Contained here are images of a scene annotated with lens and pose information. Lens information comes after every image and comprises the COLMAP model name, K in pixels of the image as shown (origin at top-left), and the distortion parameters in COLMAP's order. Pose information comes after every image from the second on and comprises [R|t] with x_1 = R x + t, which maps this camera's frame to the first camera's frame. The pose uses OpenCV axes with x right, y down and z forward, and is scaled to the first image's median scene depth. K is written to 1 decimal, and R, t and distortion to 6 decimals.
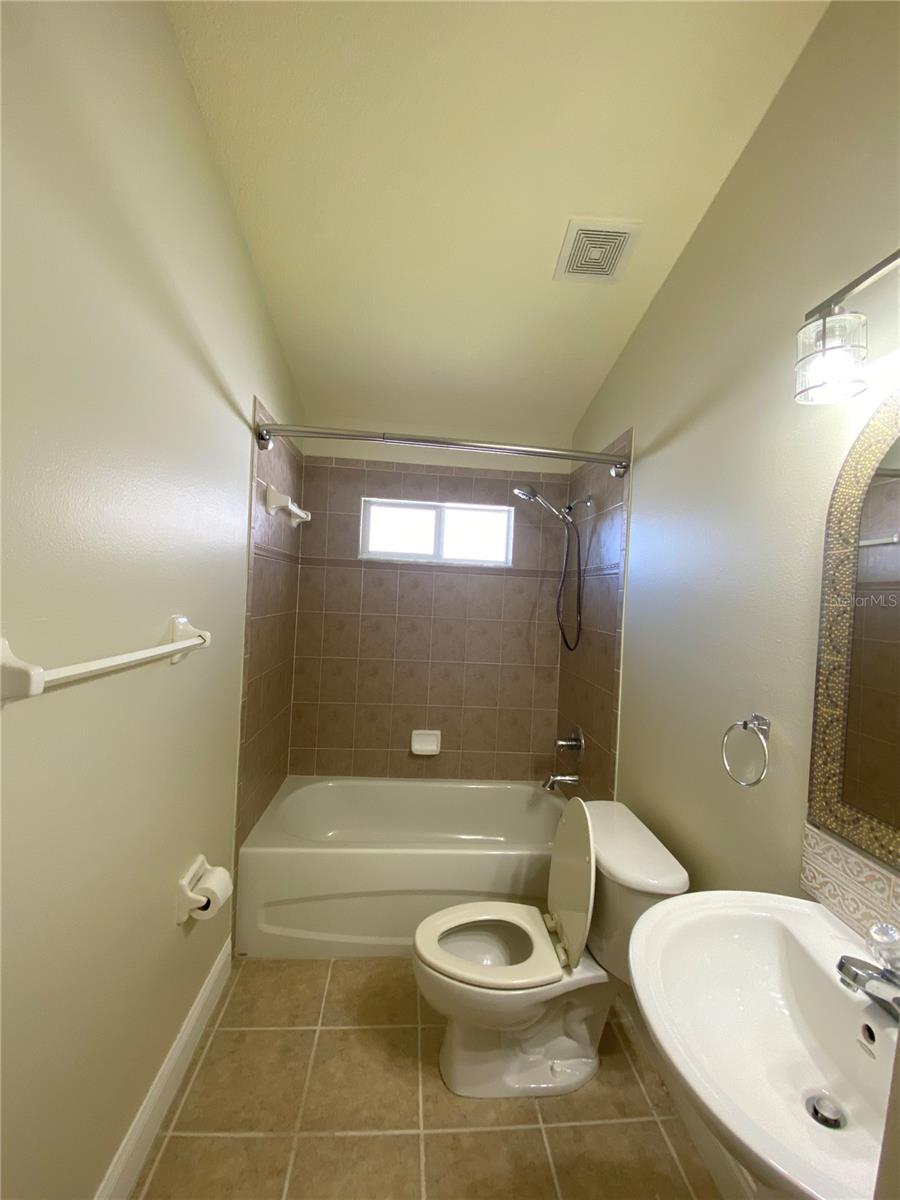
lens RADIAL K [[491.6, 0, 450.0], [0, 491.6, 600.0], [0, 0, 1]] dist [0.039944, -0.029256]
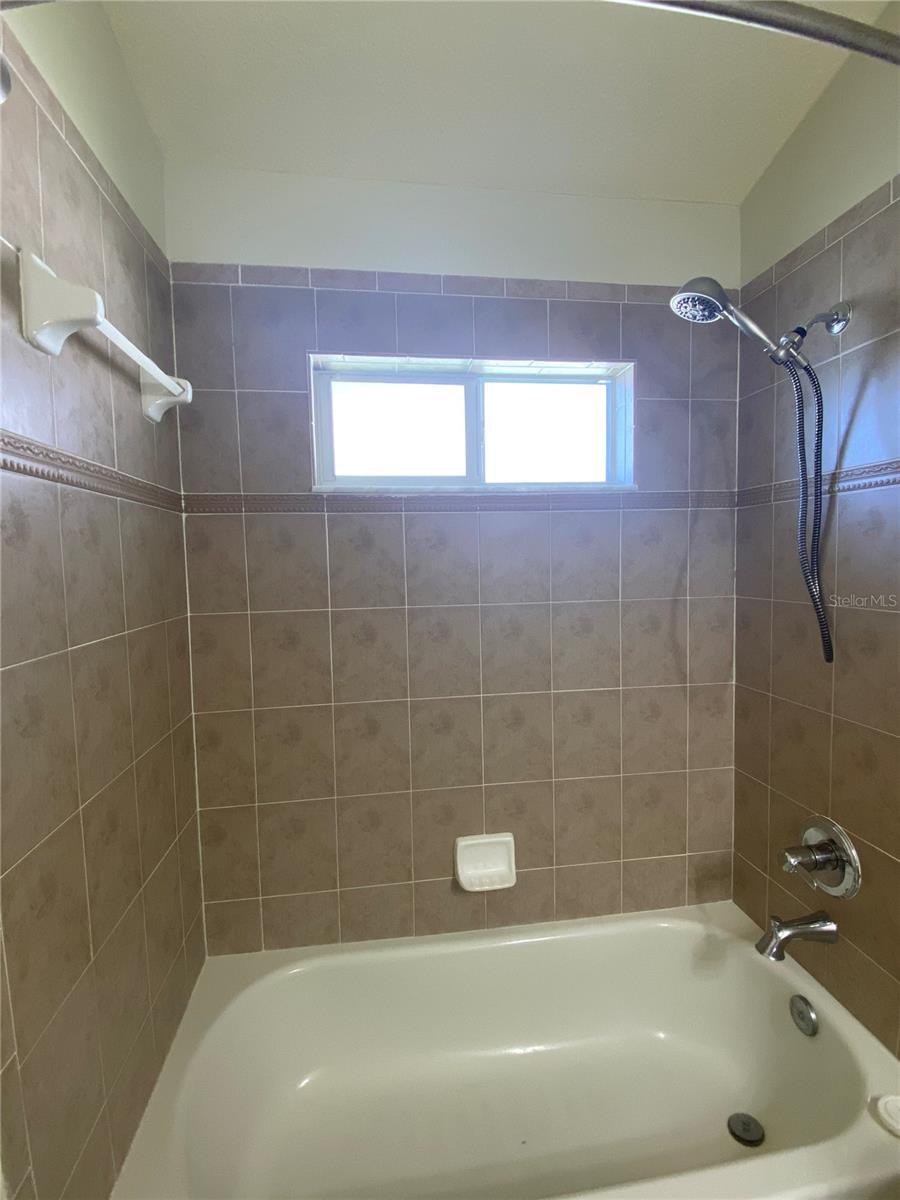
lens RADIAL K [[556.9, 0, 450.0], [0, 556.9, 600.0], [0, 0, 1]] dist [-0.010618, -0.000128]
pose [[0.995592, -0.077315, 0.053096, -0.093998], [0.074390, 0.995710, 0.055018, -0.002298], [-0.057122, -0.050826, 0.997073, 0.464753]]
